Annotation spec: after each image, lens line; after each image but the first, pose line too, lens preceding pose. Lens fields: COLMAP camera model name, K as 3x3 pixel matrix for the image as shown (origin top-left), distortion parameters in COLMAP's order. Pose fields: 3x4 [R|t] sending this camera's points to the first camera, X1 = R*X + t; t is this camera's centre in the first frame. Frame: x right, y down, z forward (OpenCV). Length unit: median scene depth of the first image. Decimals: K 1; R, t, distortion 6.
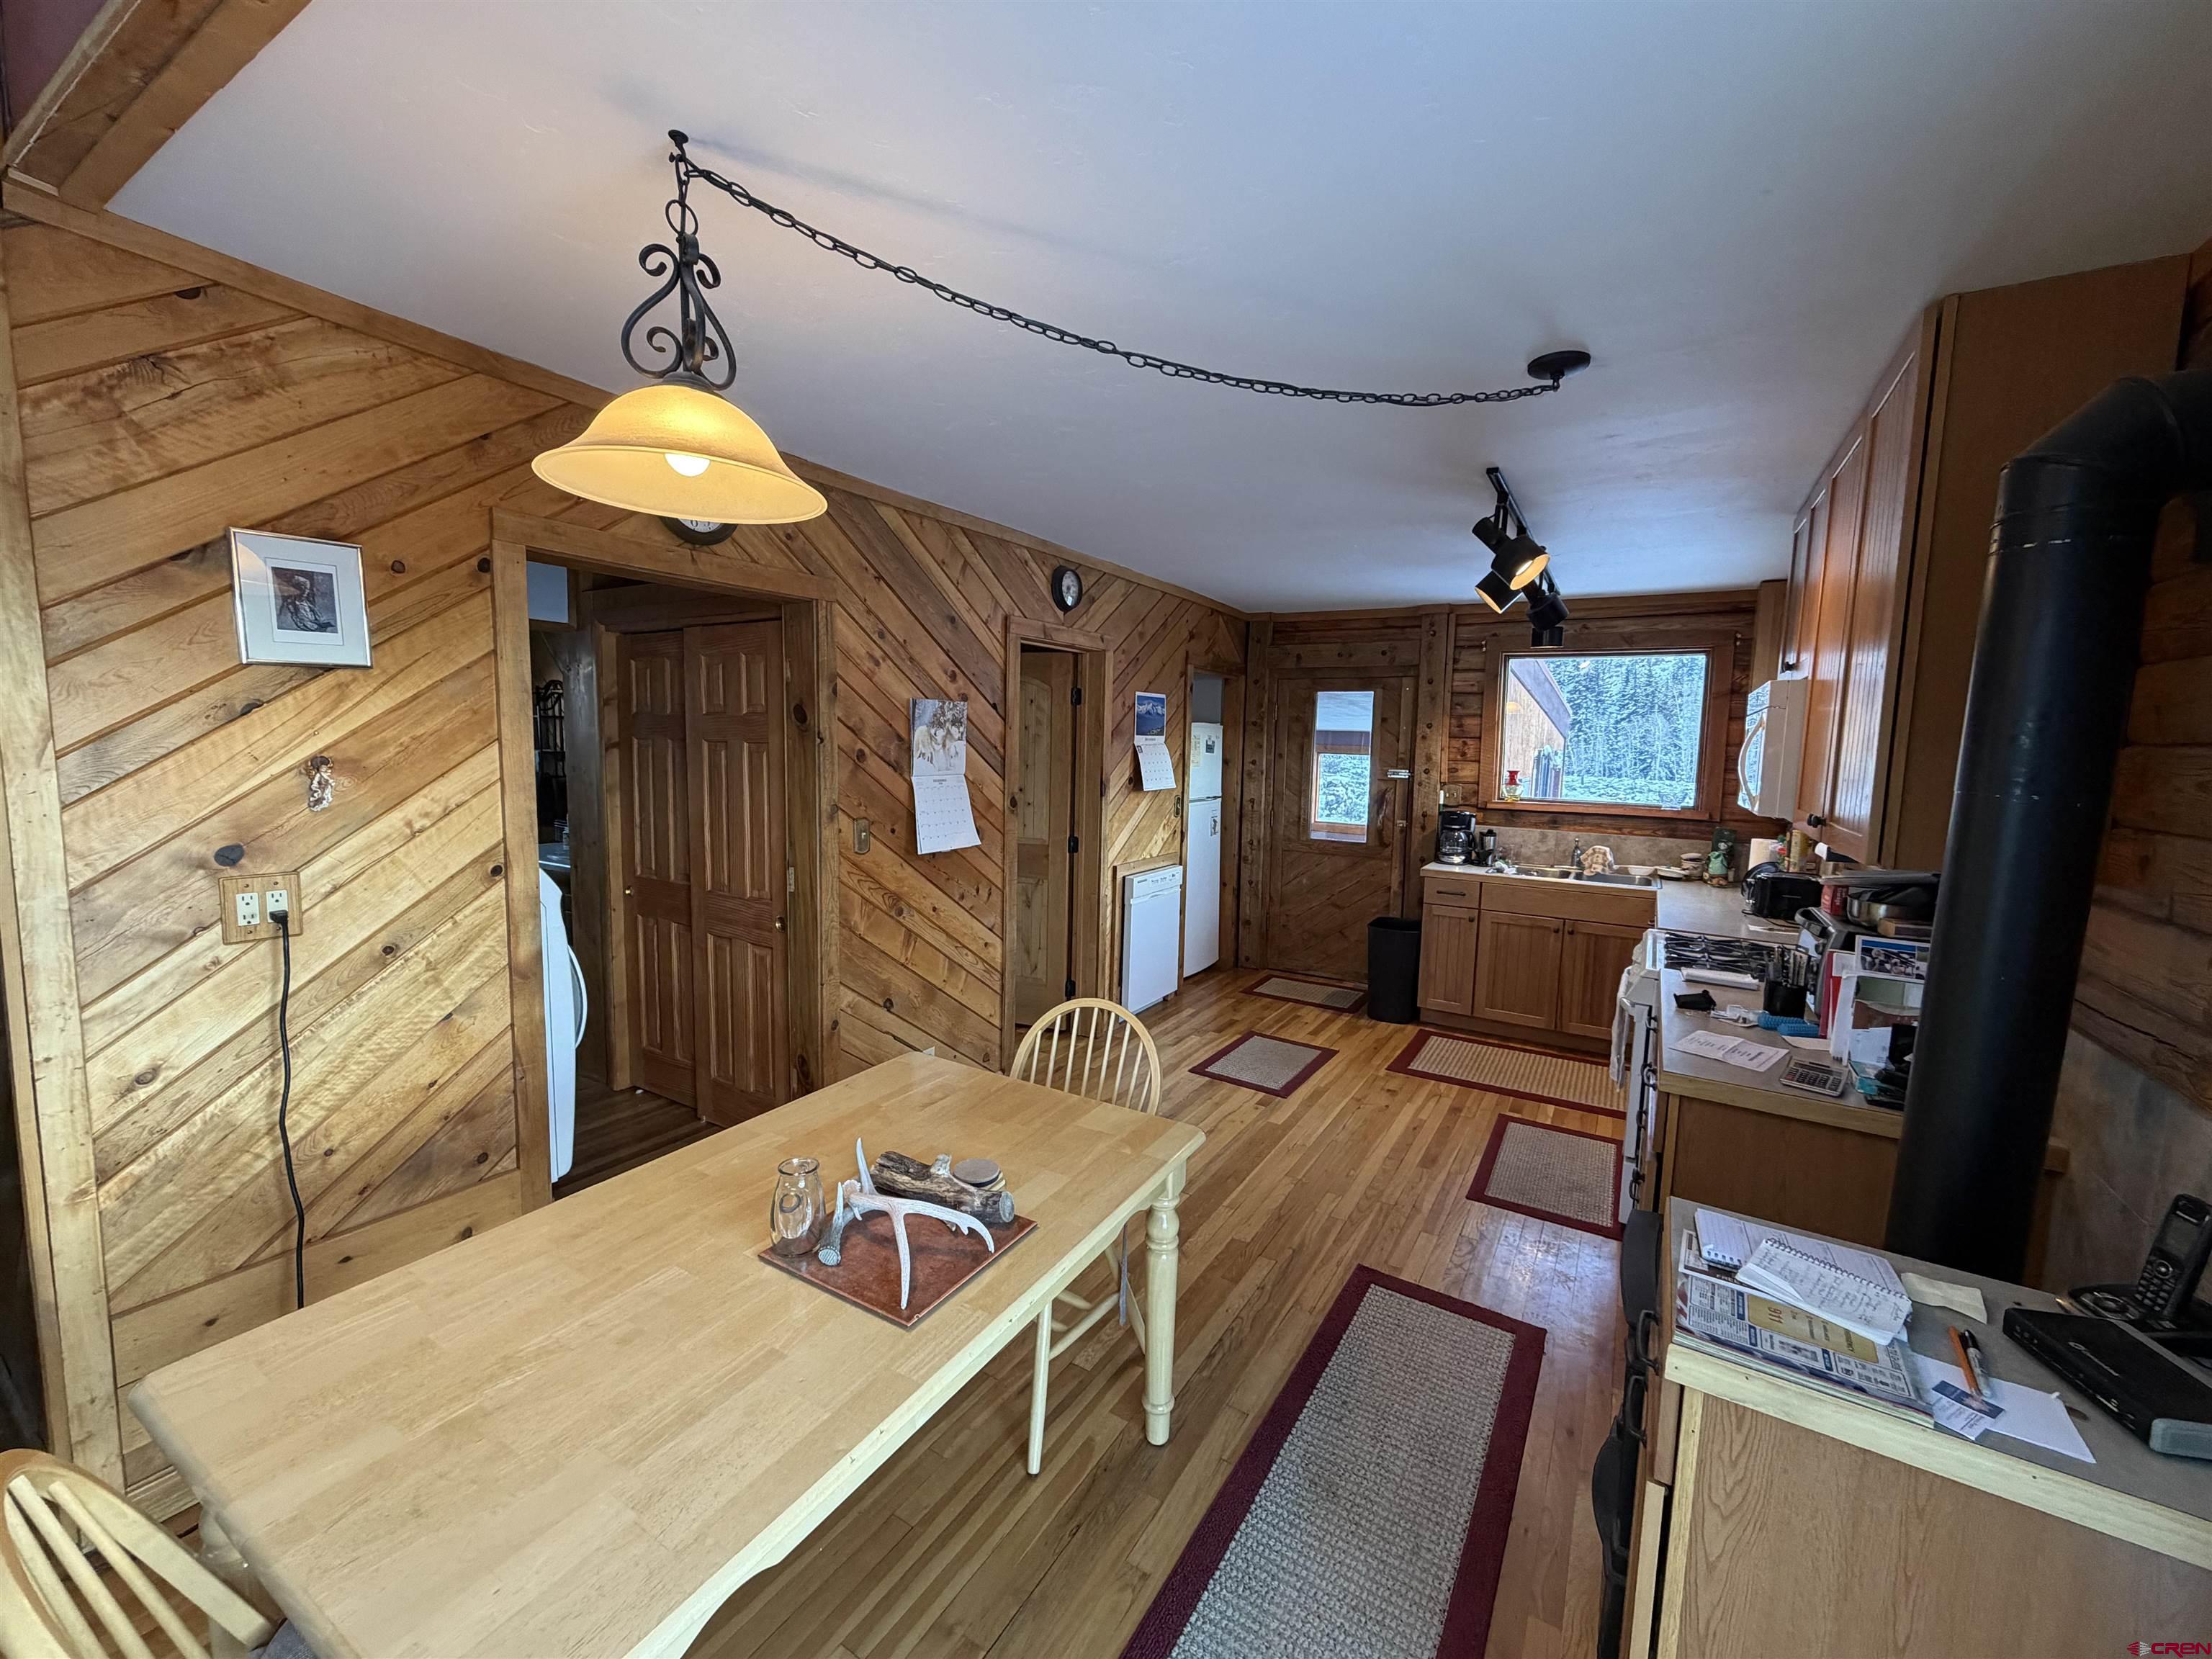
lens RADIAL K [[884.8, 0, 1116.6], [0, 884.8, 831.4], [0, 0, 1]] dist [0.000416, 0.000272]
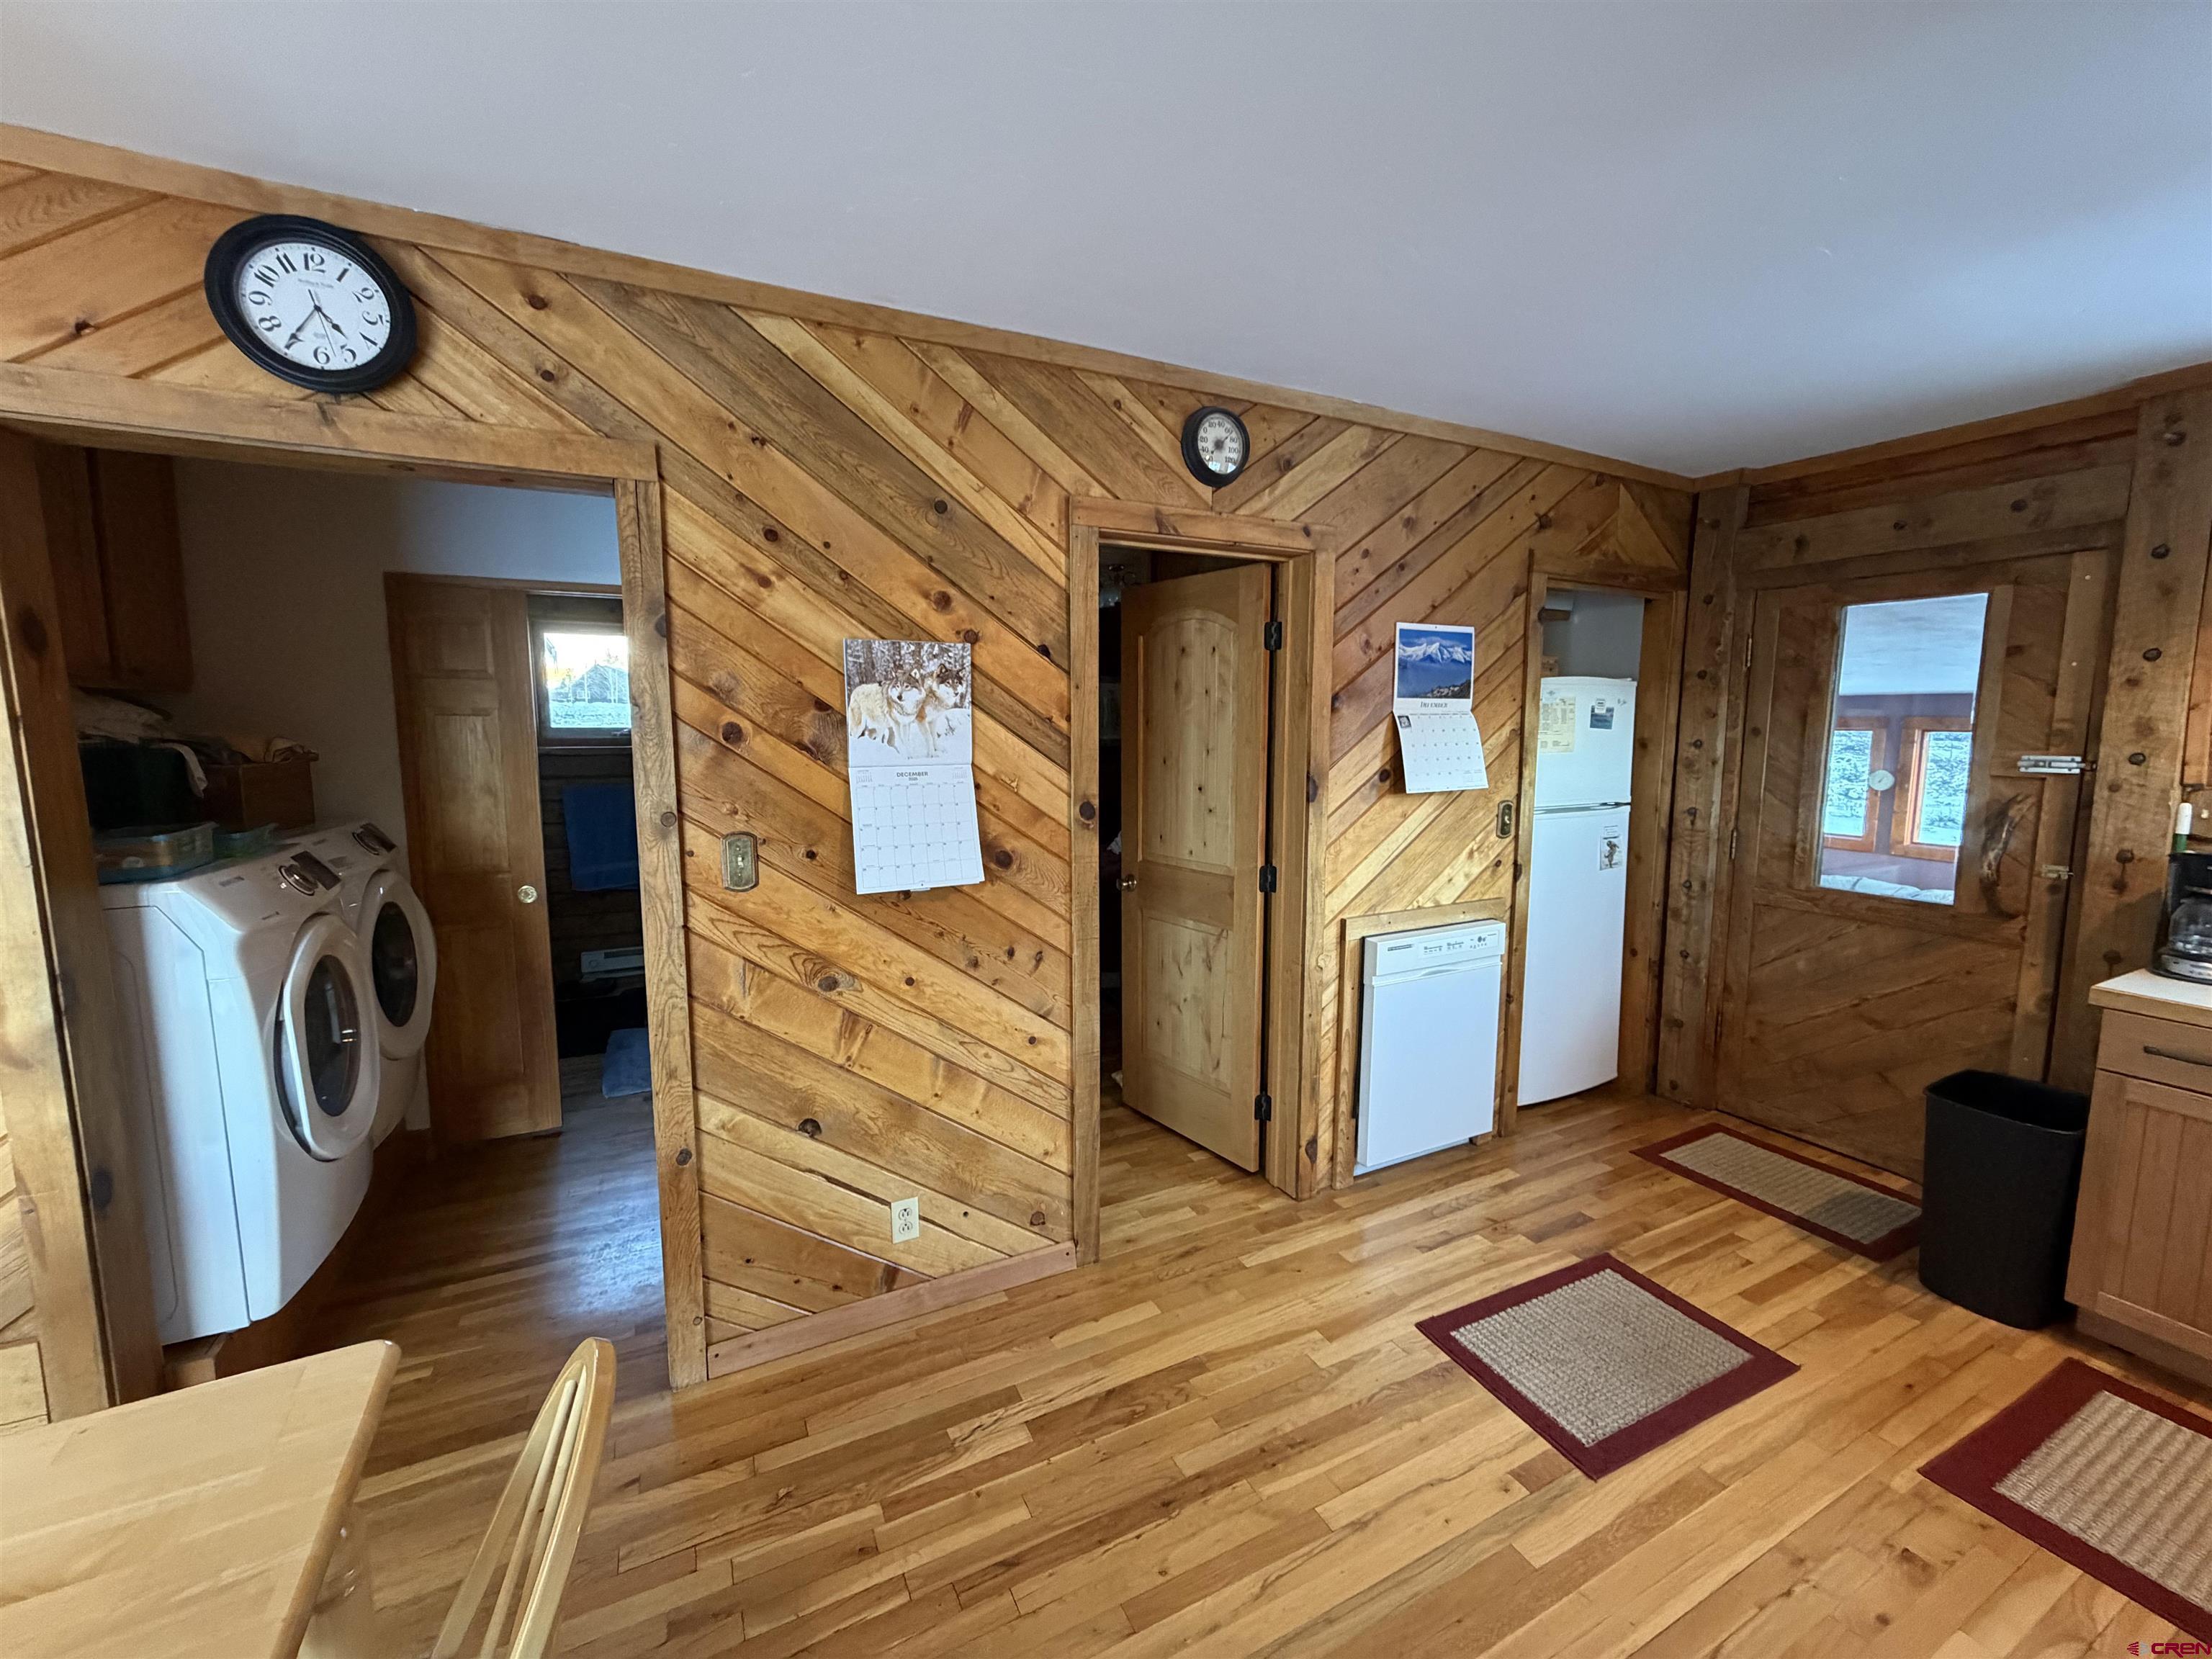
lens RADIAL K [[884.8, 0, 1106.4], [0, 884.8, 828.4], [0, 0, 1]] dist [0.000416, 0.000272]
pose [[0.845764, 0.039985, -0.532057, 0.178563], [-0.035999, 0.999192, 0.017867, -0.026659], [0.532342, 0.004043, 0.846520, 0.413783]]
